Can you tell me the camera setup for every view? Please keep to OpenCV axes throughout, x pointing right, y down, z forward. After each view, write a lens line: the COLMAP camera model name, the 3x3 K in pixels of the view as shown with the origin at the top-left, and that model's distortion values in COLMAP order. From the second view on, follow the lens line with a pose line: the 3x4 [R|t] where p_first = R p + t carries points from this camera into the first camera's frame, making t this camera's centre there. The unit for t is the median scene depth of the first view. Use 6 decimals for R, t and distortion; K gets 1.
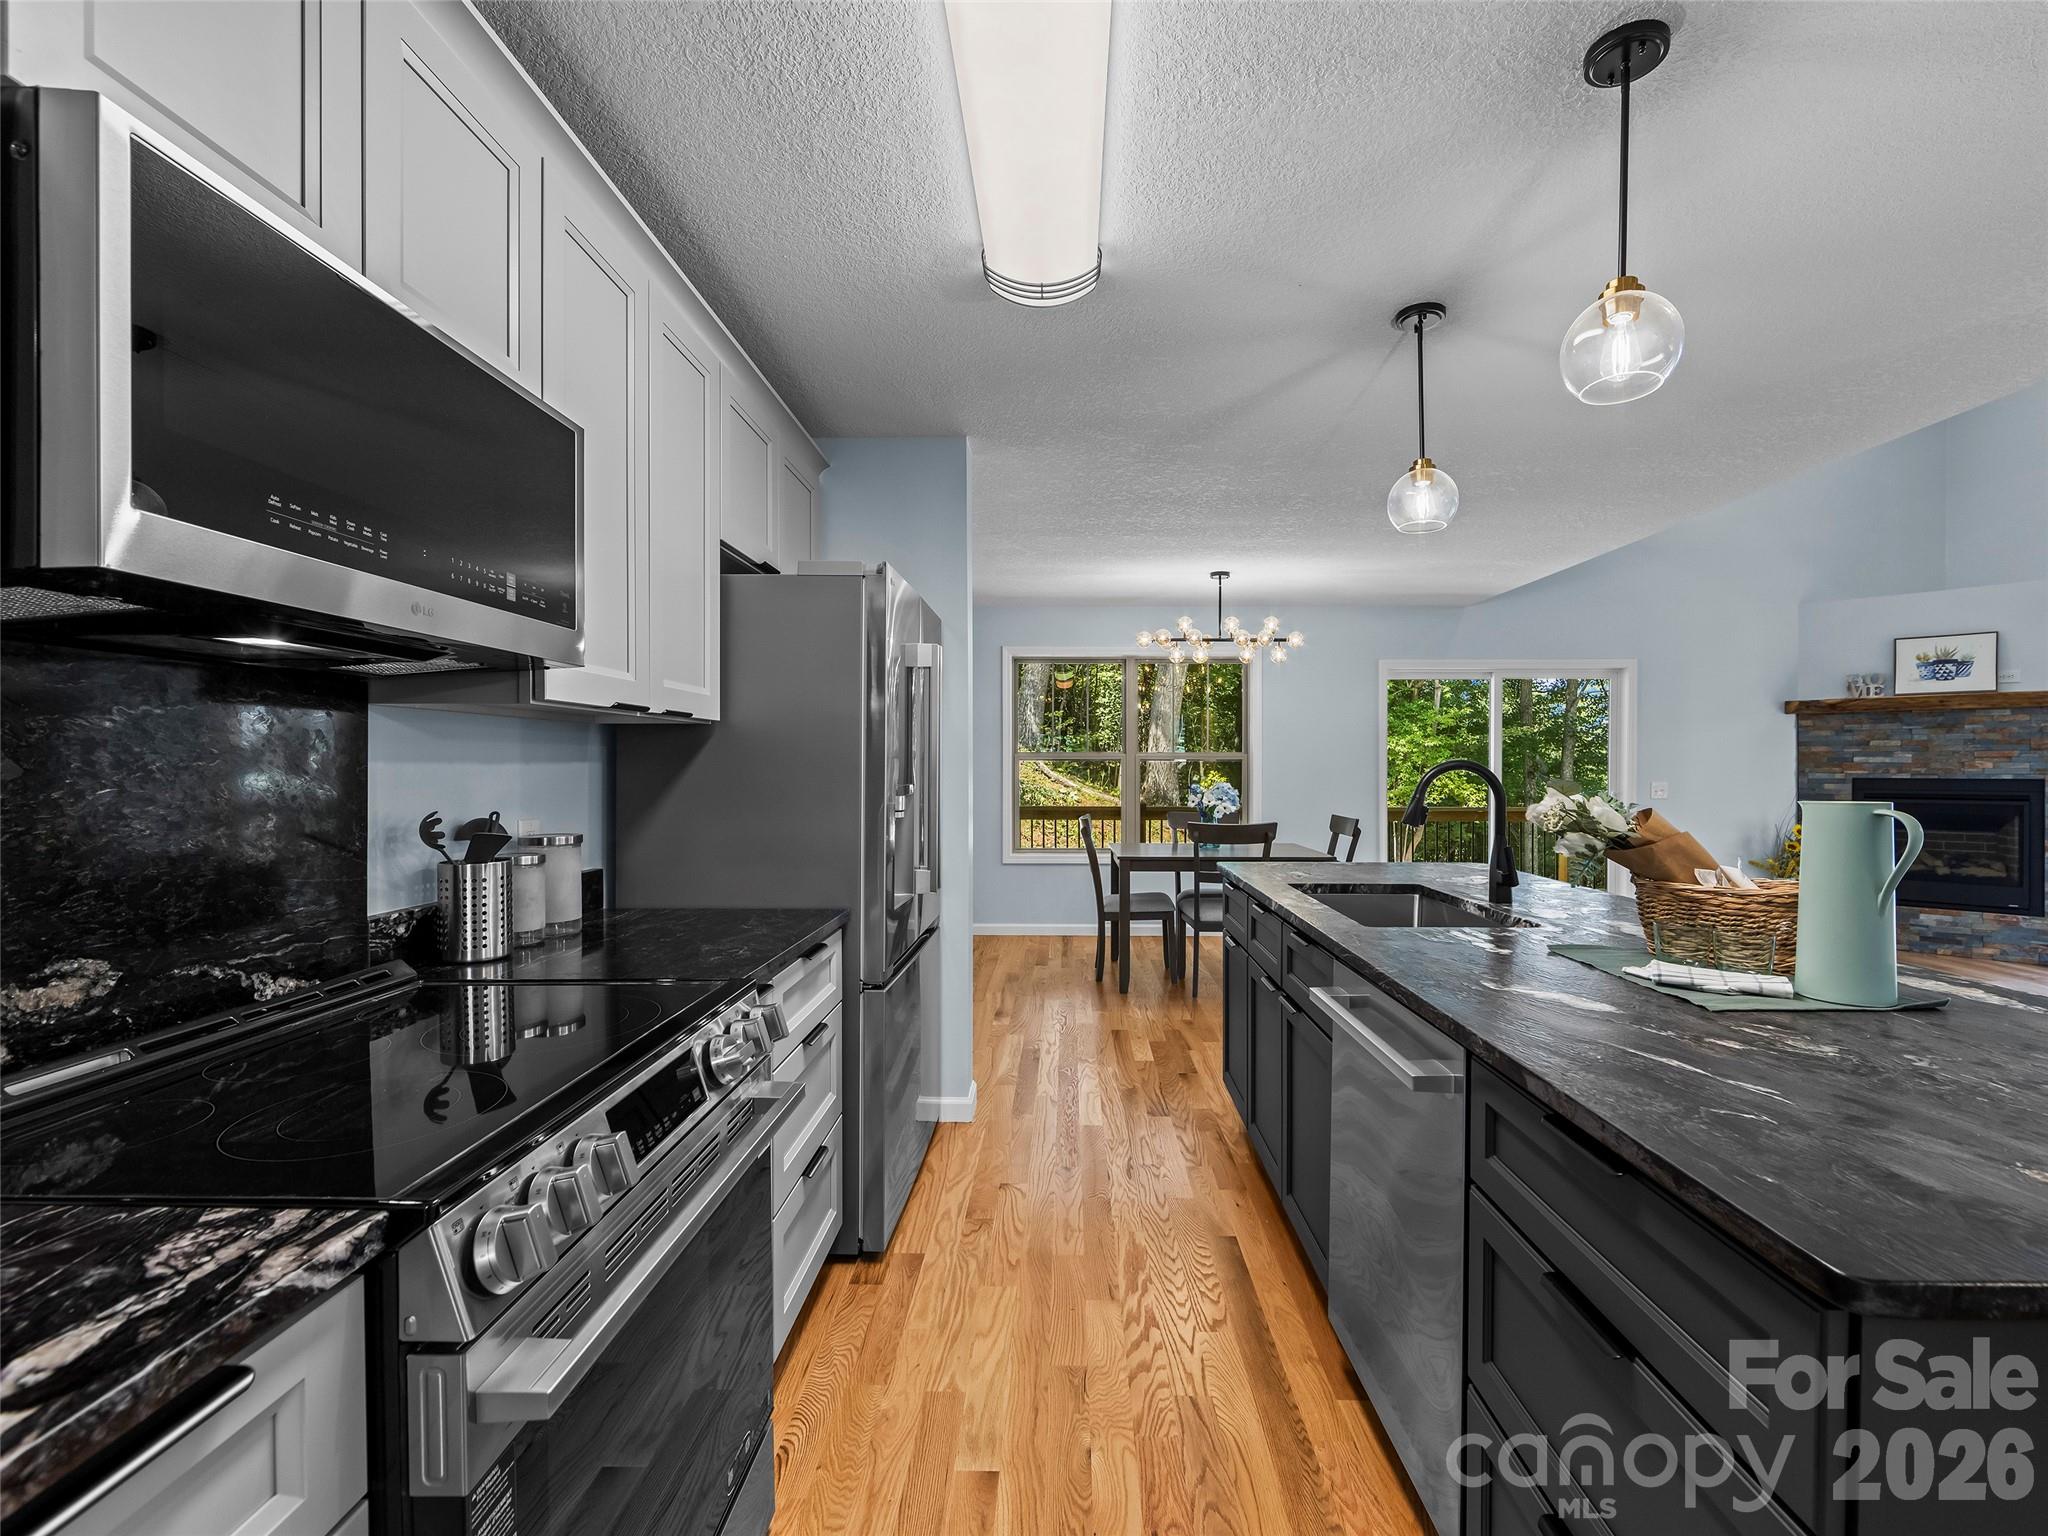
lens RADIAL K [[894.4, 0, 1054.7], [0, 894.4, 770.6], [0, 0, 1]] dist [-0.001281, -0.000917]
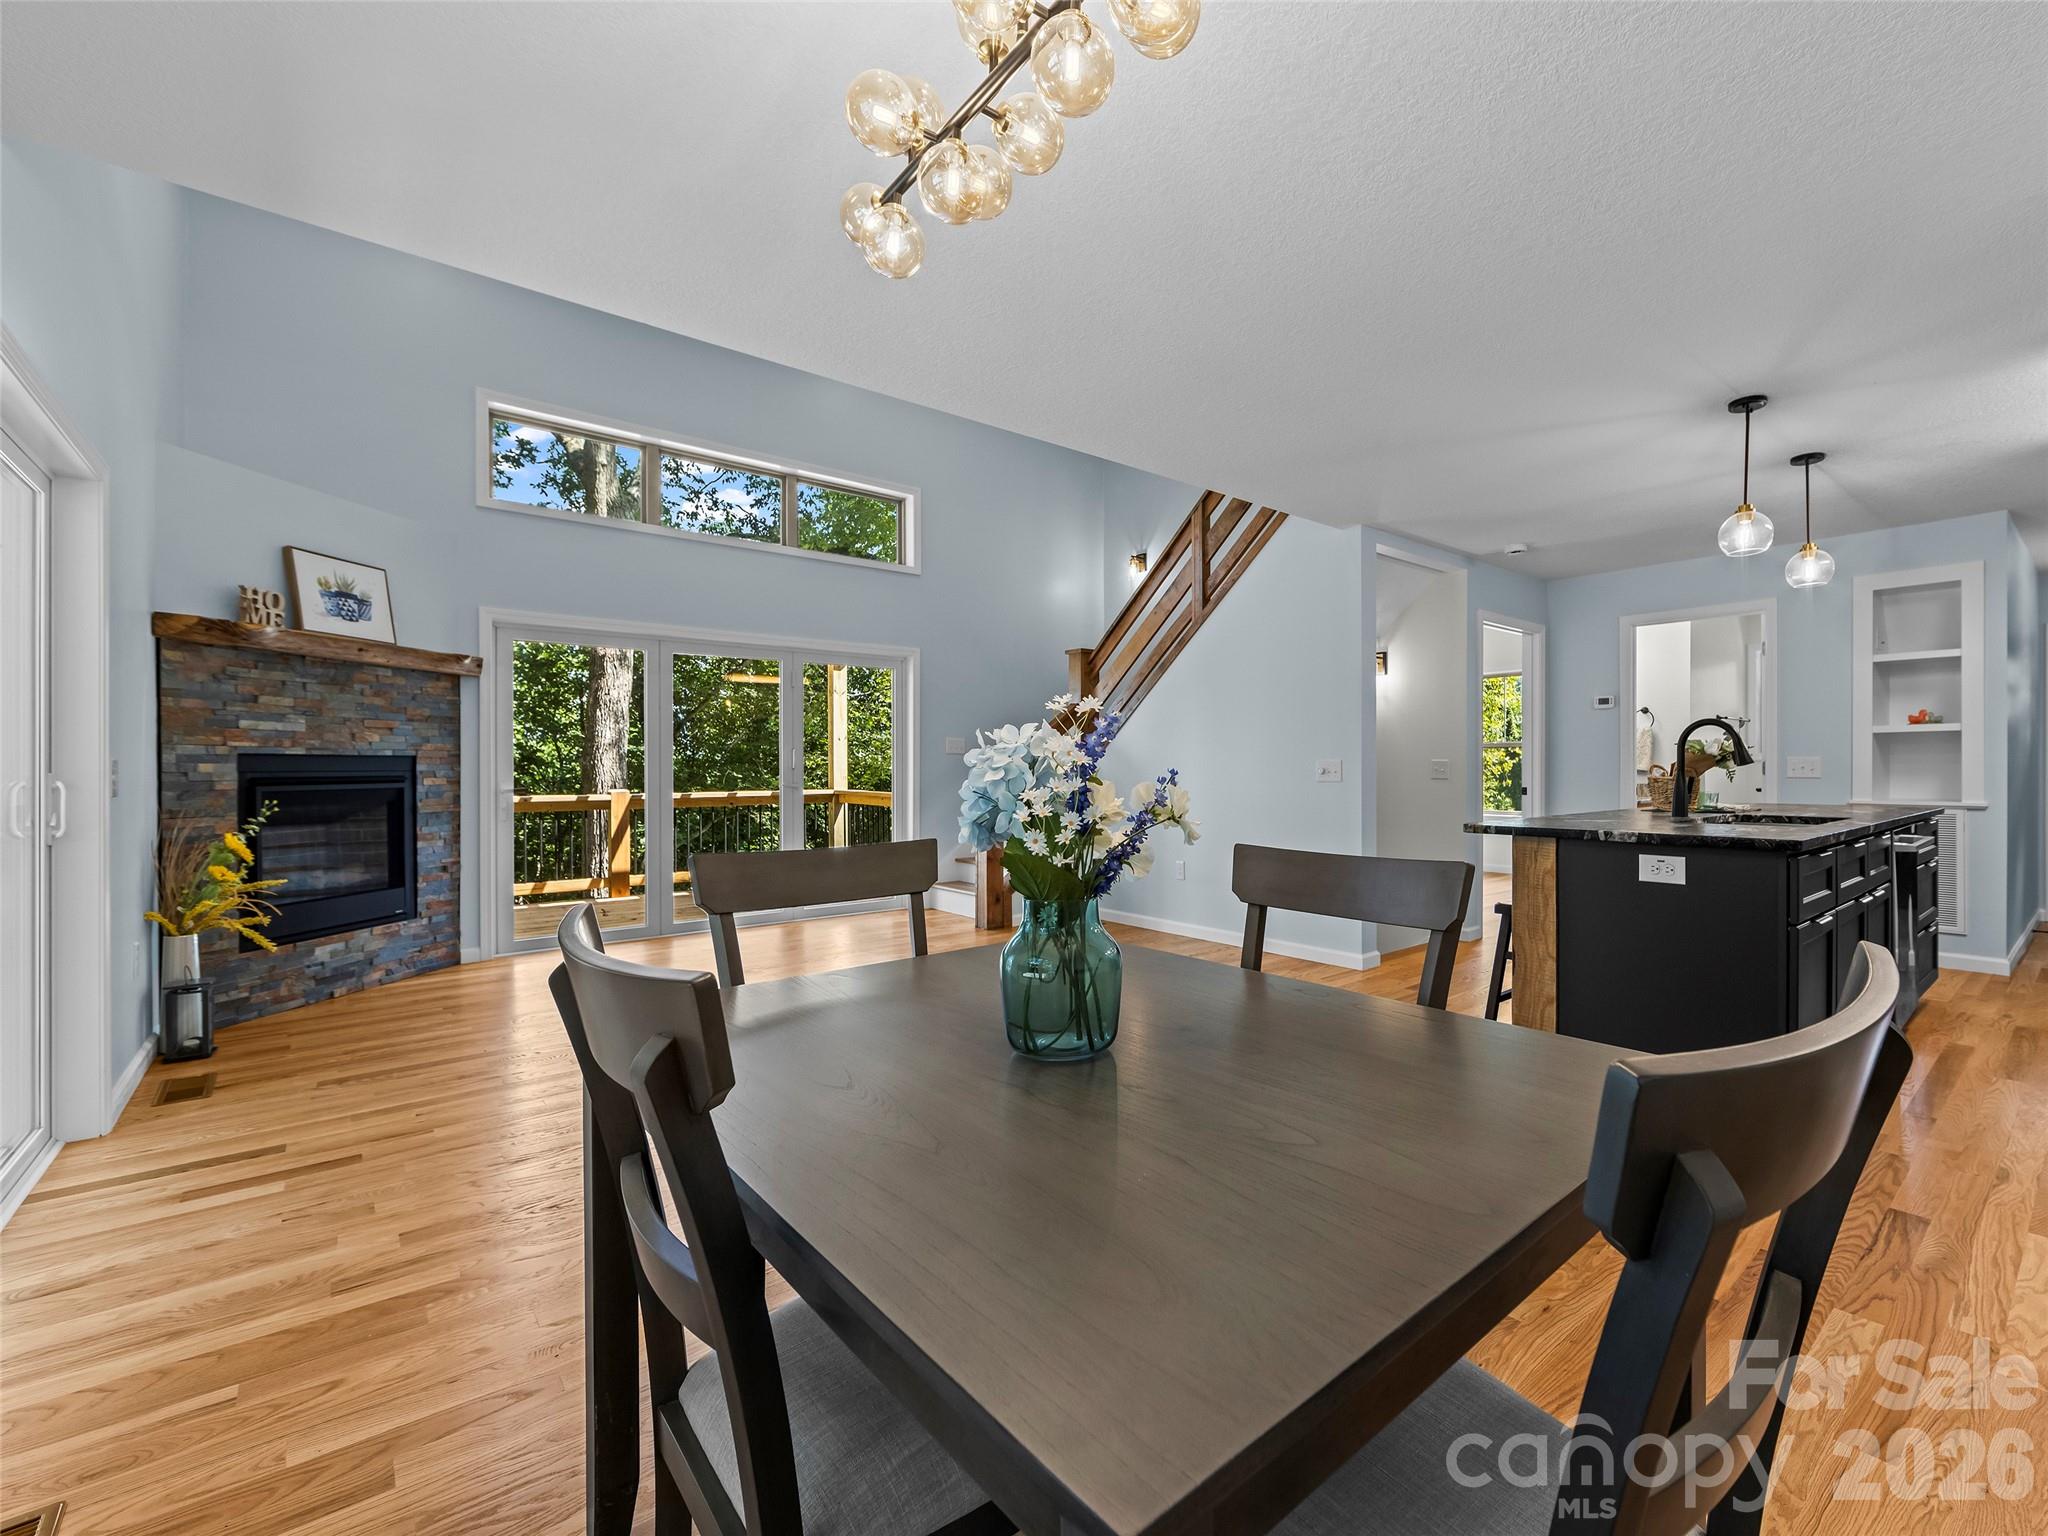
lens RADIAL K [[888.8, 0, 1133.9], [0, 888.8, 769.7], [0, 0, 1]] dist [-0.000824, -0.000100]
pose [[-0.684354, 0.001089, 0.729149, 0.022850], [0.009173, 0.999933, 0.007116, 0.022158], [-0.729092, 0.011558, -0.684318, 1.039781]]
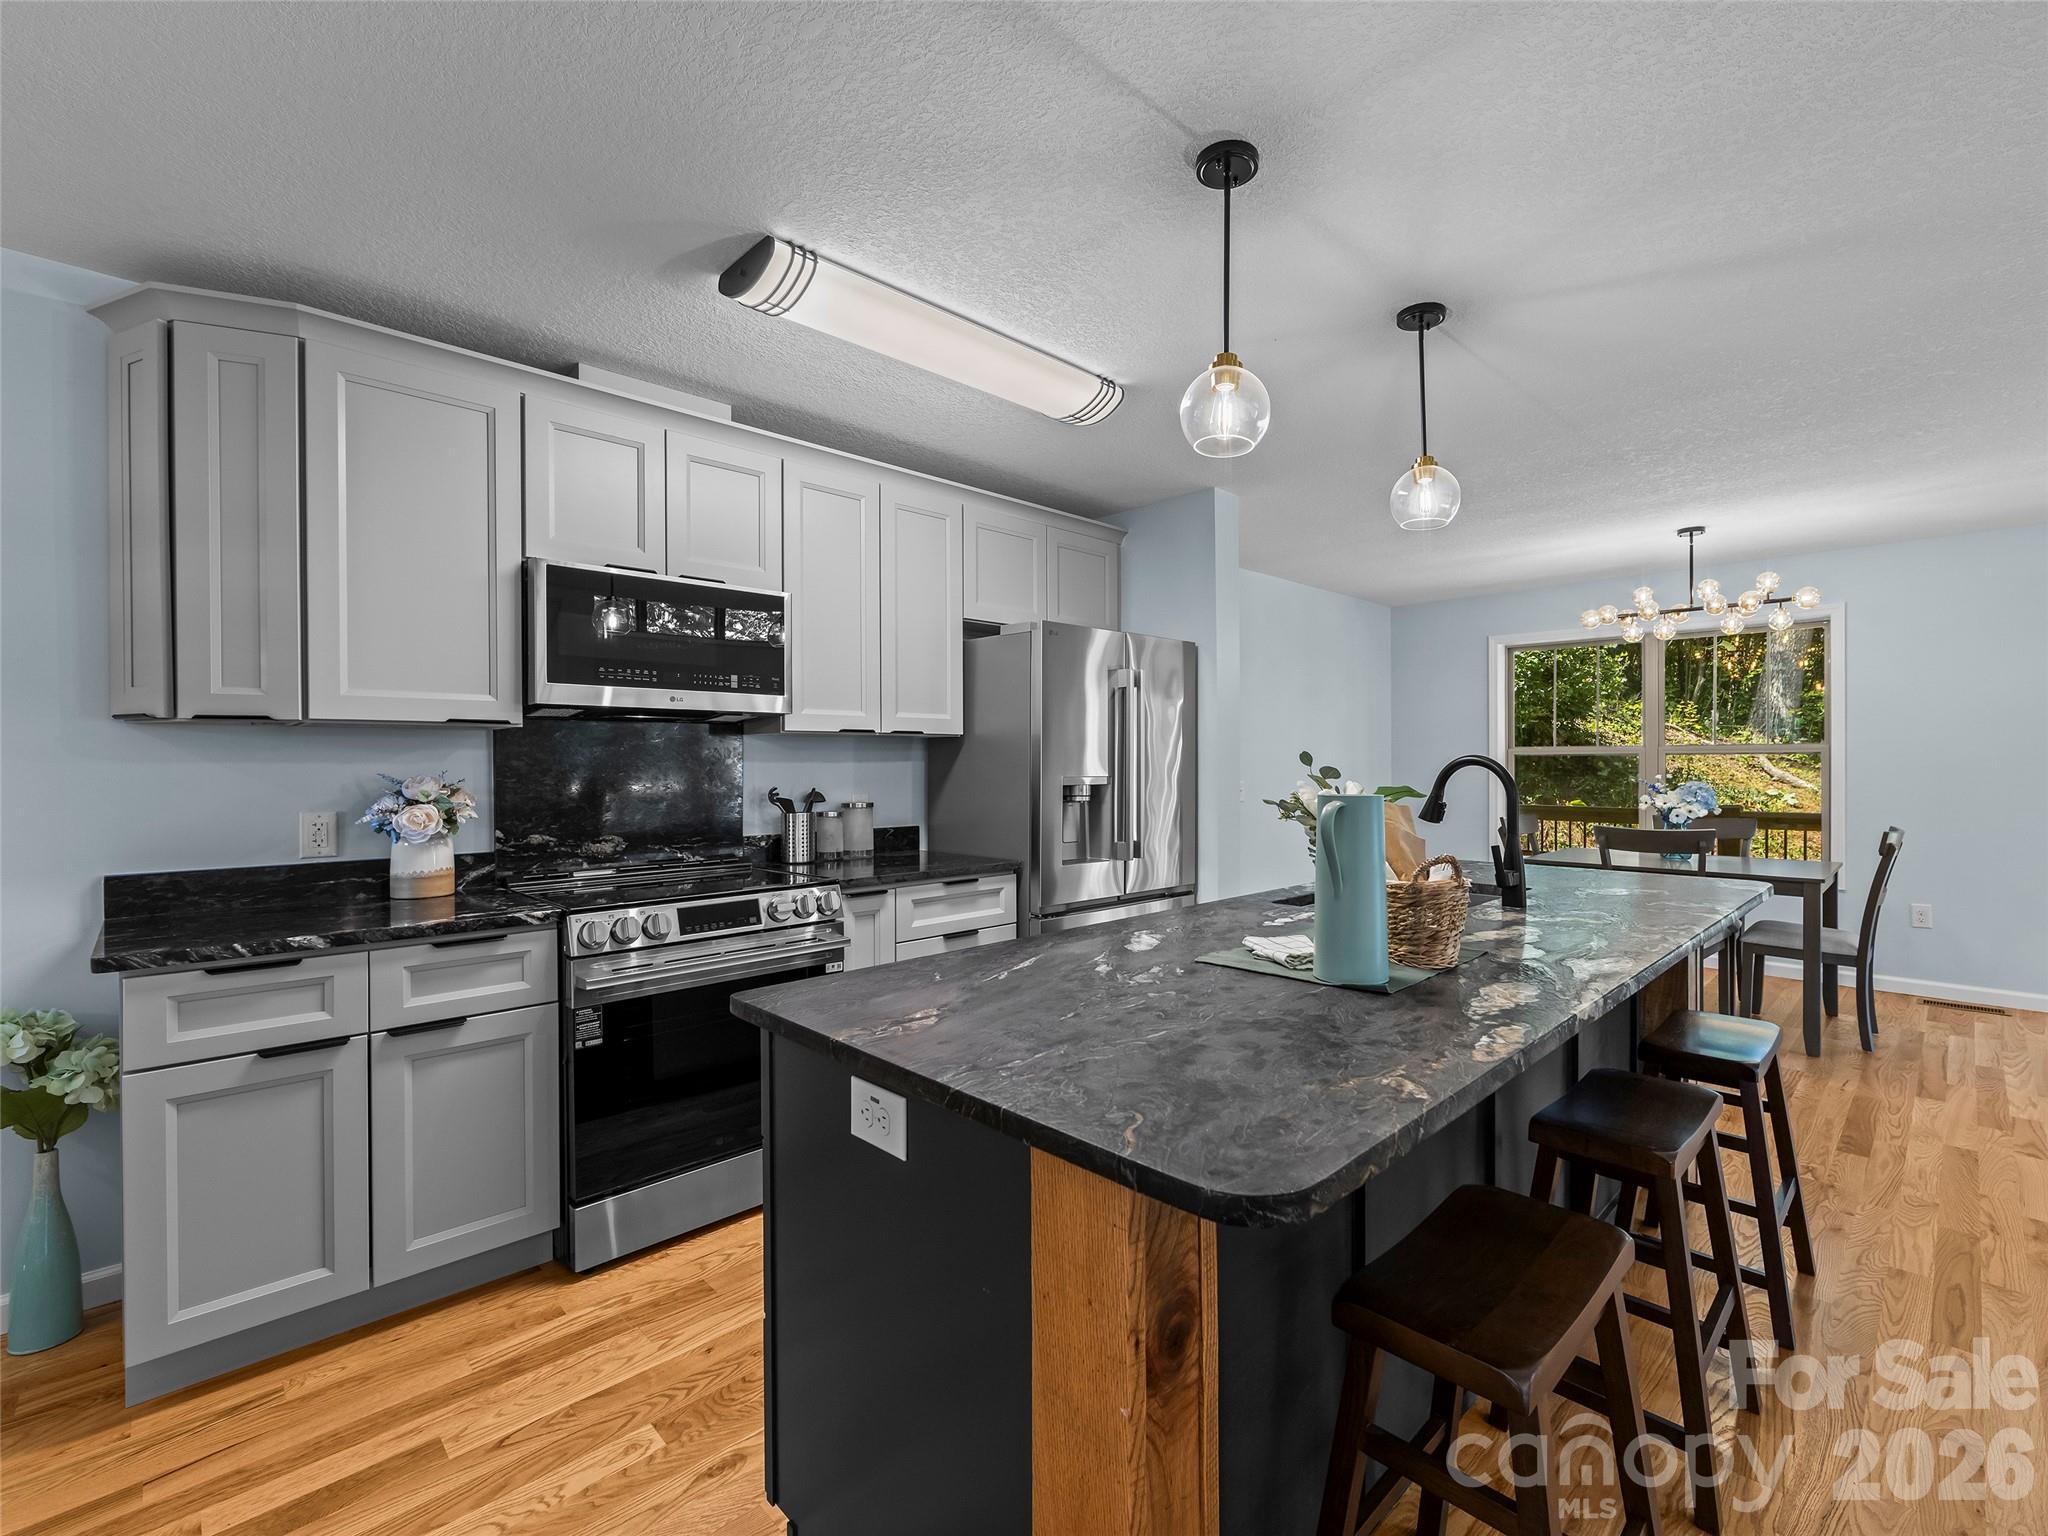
lens RADIAL K [[897.8, 0, 1068.2], [0, 897.8, 766.3], [0, 0, 1]] dist [-0.001163, -0.000125]
pose [[0.721308, 0.000344, -0.692614, 0.319337], [-0.000731, 1.000000, -0.000265, 0.000241], [0.692614, 0.000697, 0.721308, -0.002280]]
